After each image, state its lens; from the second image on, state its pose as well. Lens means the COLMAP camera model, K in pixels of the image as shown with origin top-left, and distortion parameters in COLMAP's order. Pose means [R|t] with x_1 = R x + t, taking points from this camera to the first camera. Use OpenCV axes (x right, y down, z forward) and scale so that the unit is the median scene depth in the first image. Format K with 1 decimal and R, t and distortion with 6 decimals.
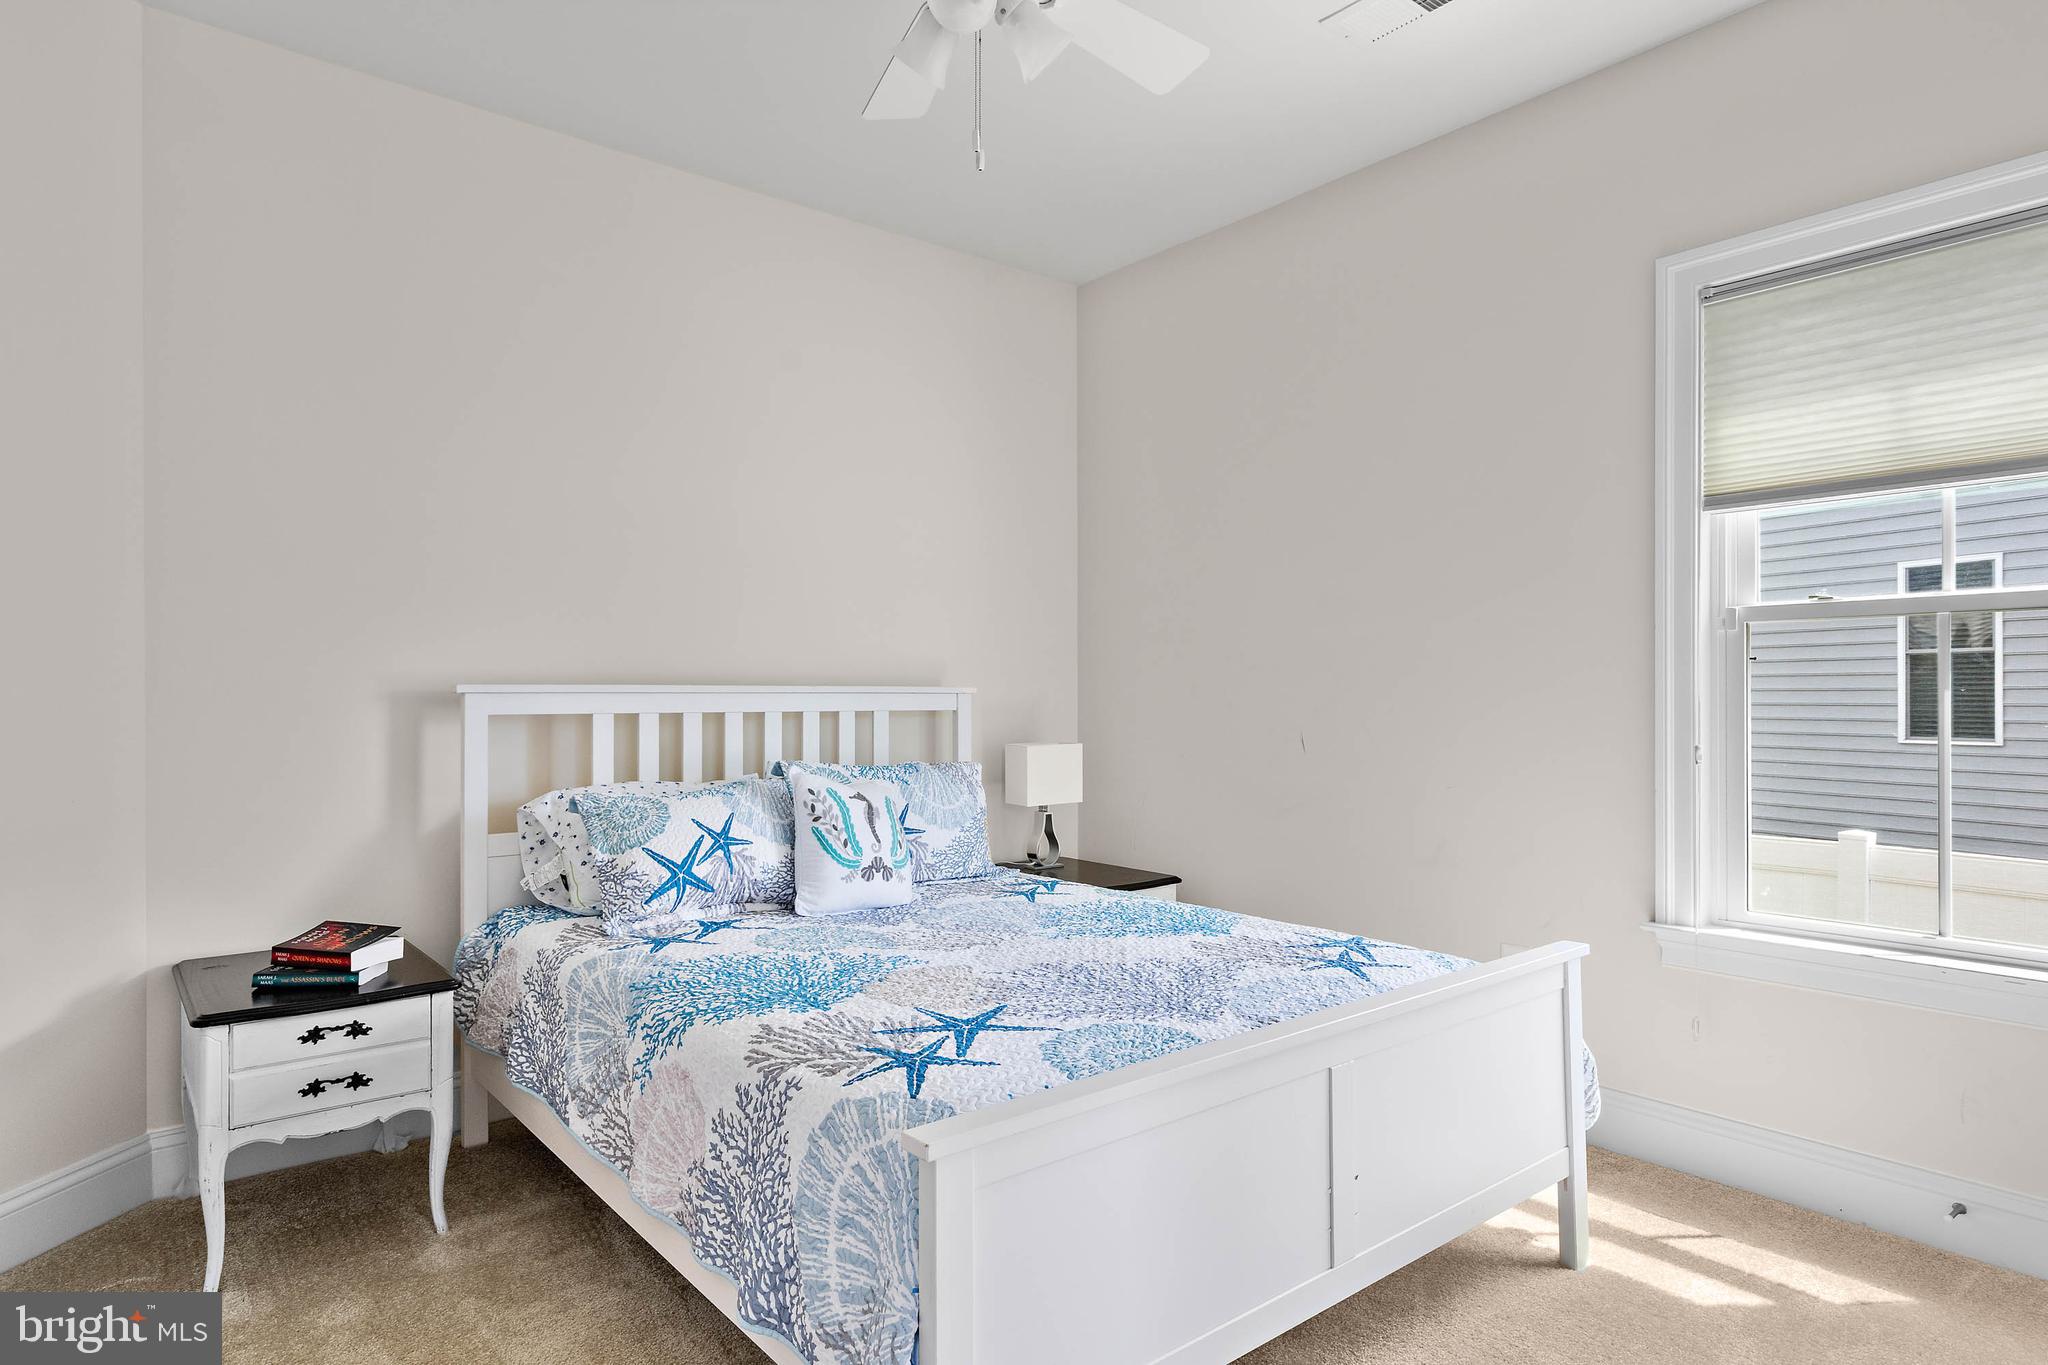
lens RADIAL K [[1125.4, 0, 1023.4], [0, 1125.4, 686.9], [0, 0, 1]] dist [0.005752, 0.000174]
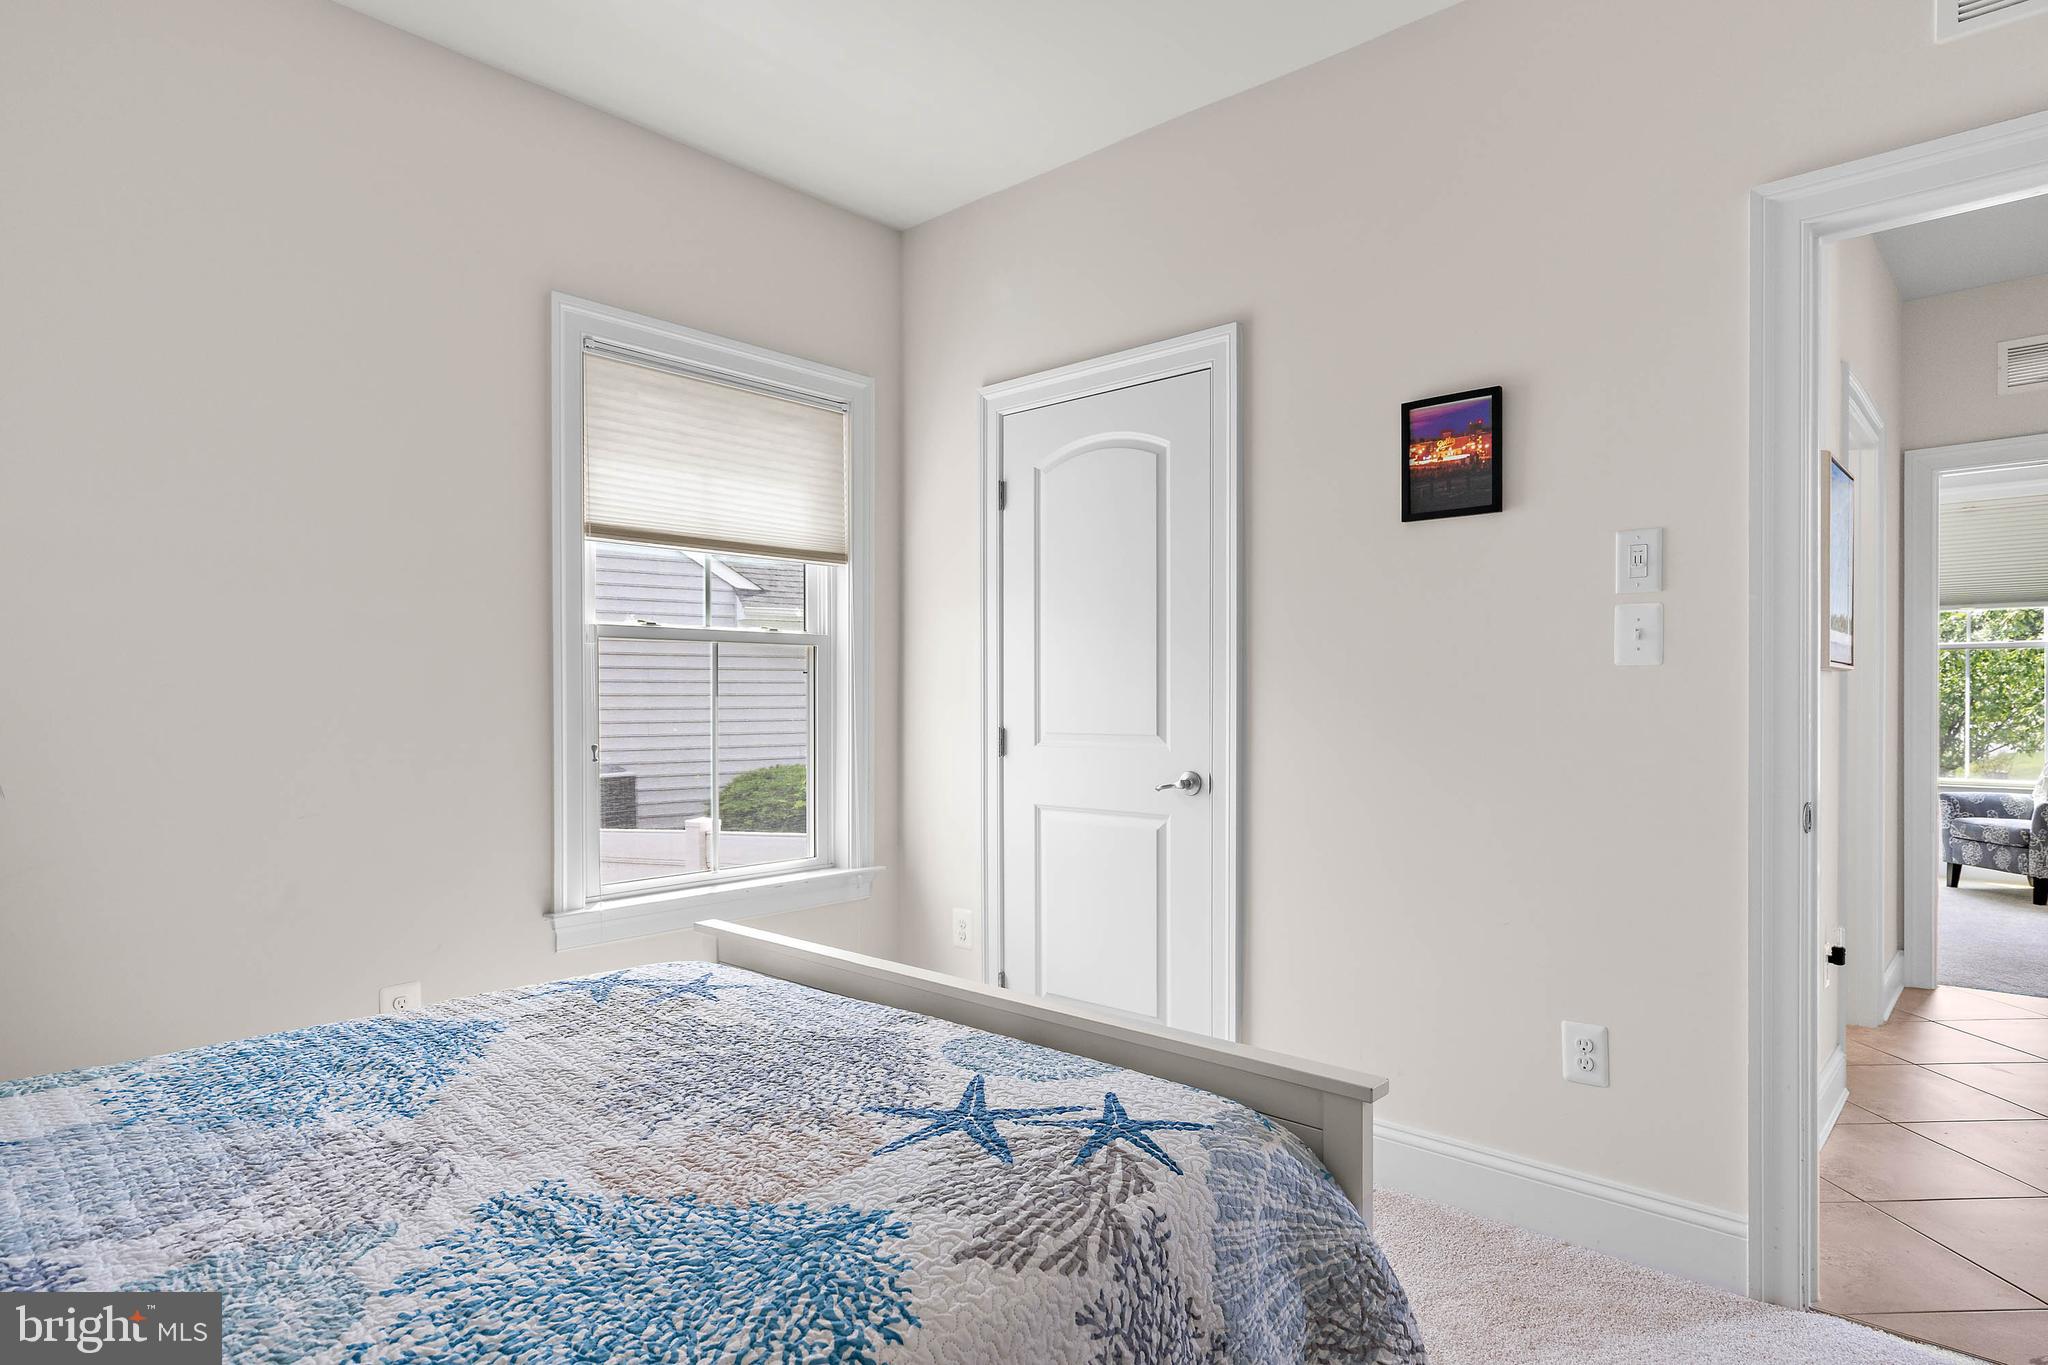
lens RADIAL K [[1125.4, 0, 1020.1], [0, 1125.4, 704.5], [0, 0, 1]] dist [0.005752, 0.000174]
pose [[-0.143031, 0.002278, 0.989716, -0.873492], [-0.008479, 0.999958, -0.003527, 0.017319], [-0.989682, -0.008896, -0.143006, 1.132618]]
